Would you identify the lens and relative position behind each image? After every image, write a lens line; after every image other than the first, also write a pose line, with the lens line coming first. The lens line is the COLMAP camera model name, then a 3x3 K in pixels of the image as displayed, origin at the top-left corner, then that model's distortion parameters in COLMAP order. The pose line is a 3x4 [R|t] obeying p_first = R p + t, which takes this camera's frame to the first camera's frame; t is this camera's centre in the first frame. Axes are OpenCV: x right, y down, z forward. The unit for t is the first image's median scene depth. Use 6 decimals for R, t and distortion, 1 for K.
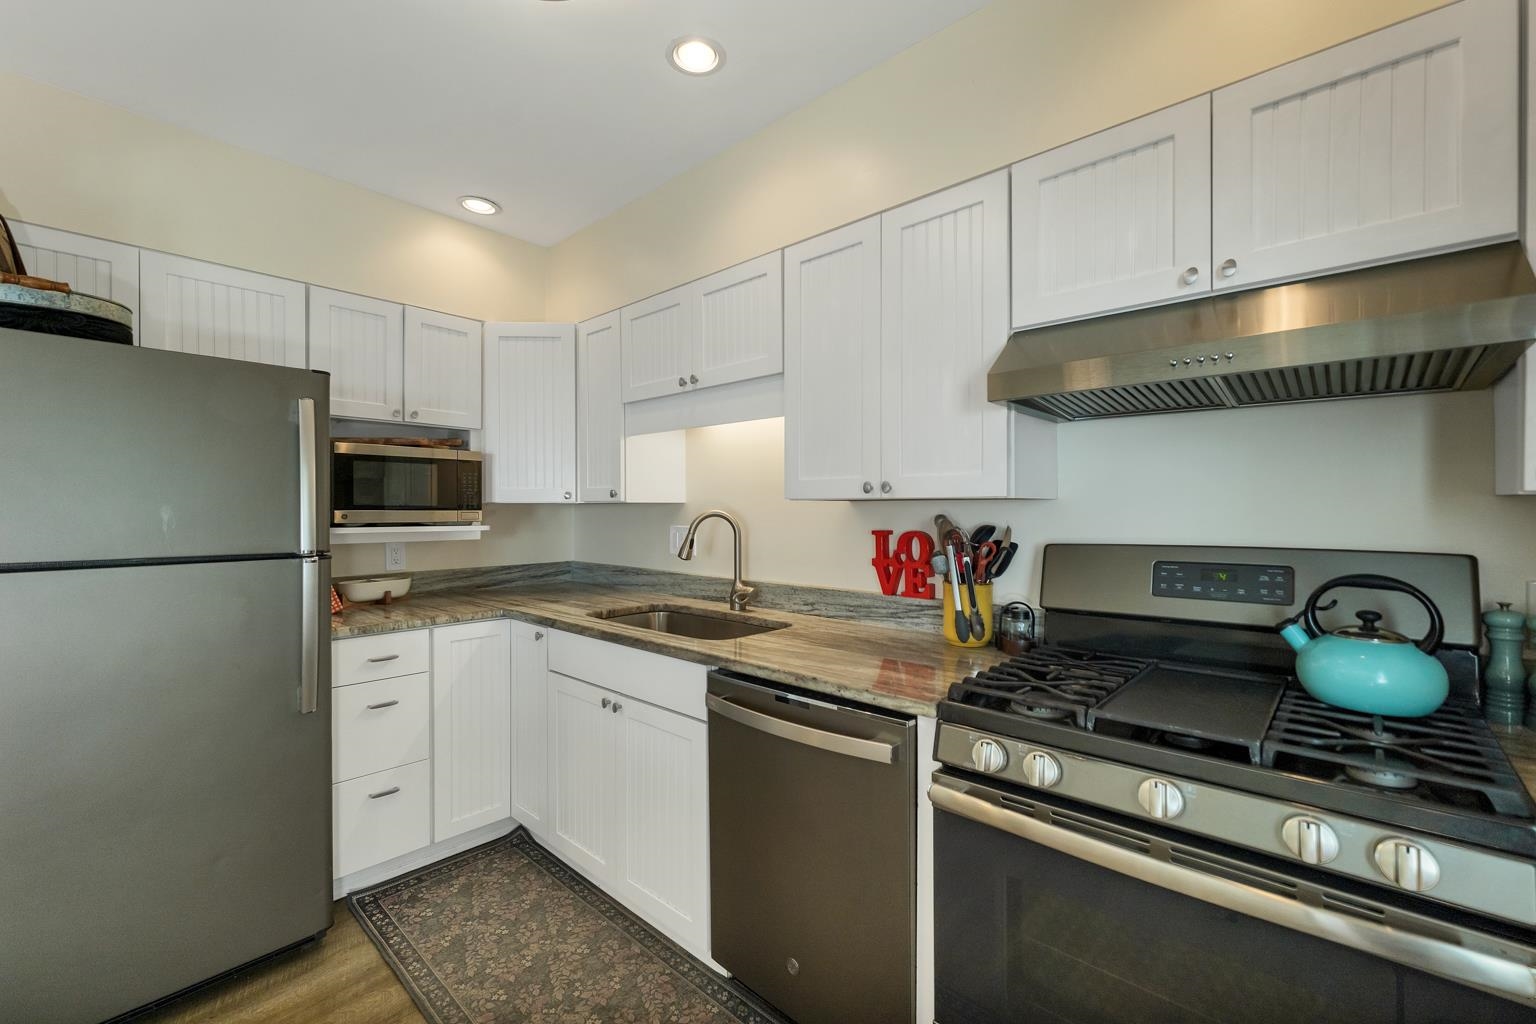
lens RADIAL K [[645.5, 0, 764.0], [0, 645.5, 510.4], [0, 0, 1]] dist [0.001560, 0.000340]
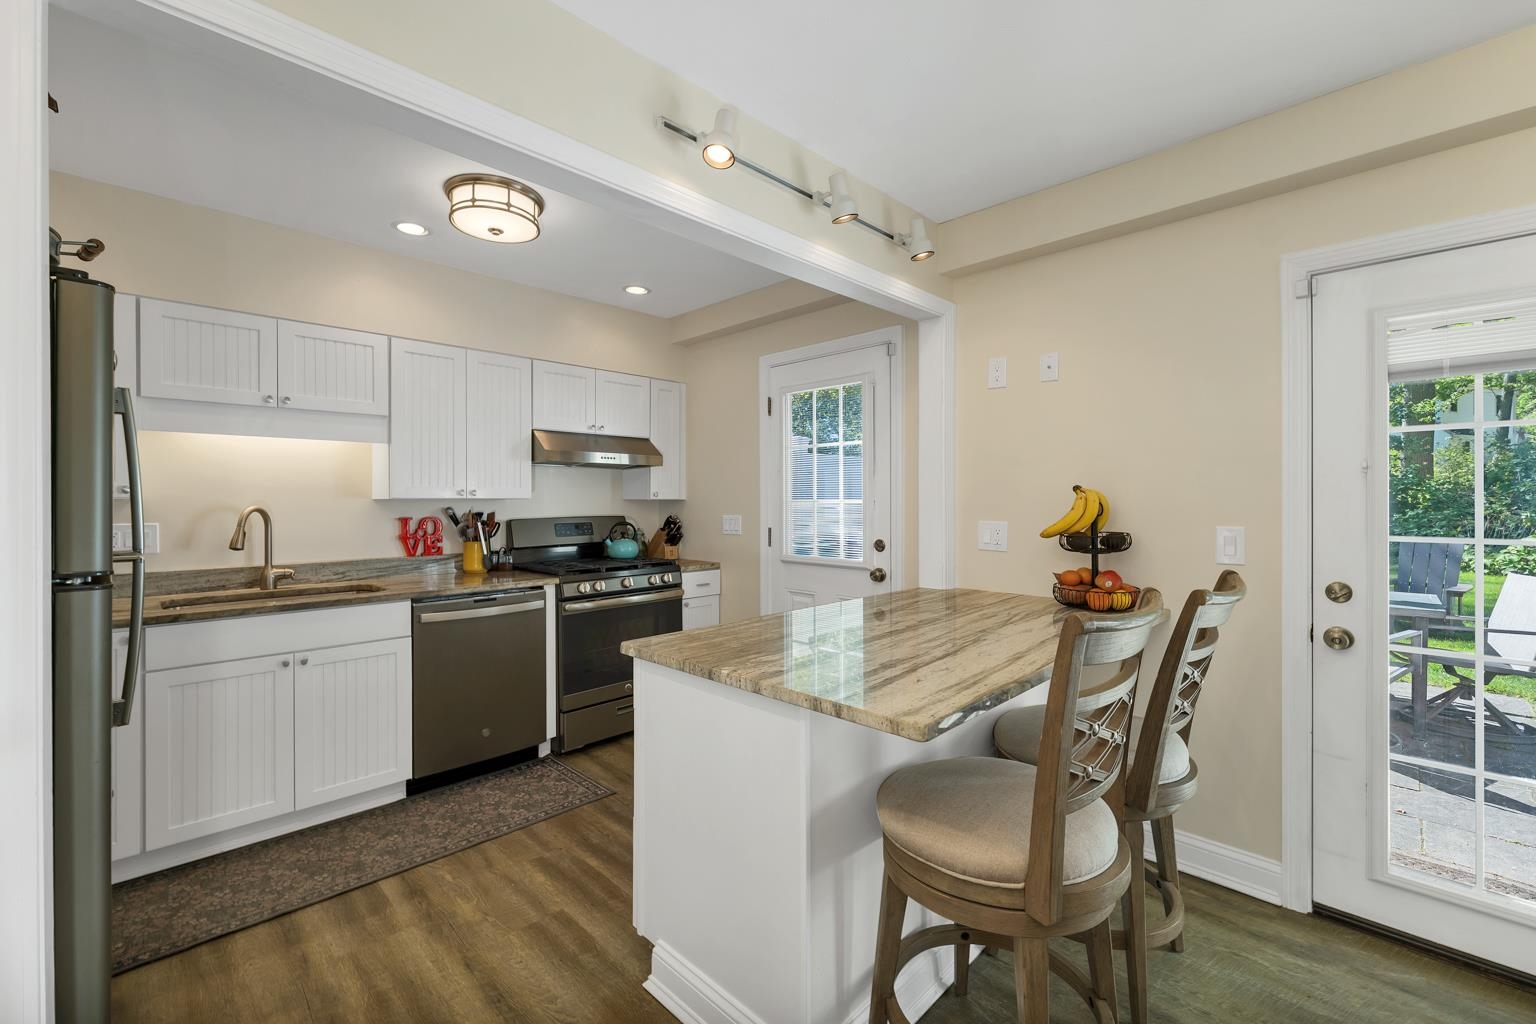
lens RADIAL K [[647.9, 0, 763.9], [0, 647.9, 504.5], [0, 0, 1]] dist [-0.000035, 0.000134]
pose [[0.044441, -0.002951, 0.999008, -1.428728], [0.006942, 0.999972, 0.002645, 0.000400], [-0.998988, 0.006818, 0.044460, 0.035743]]
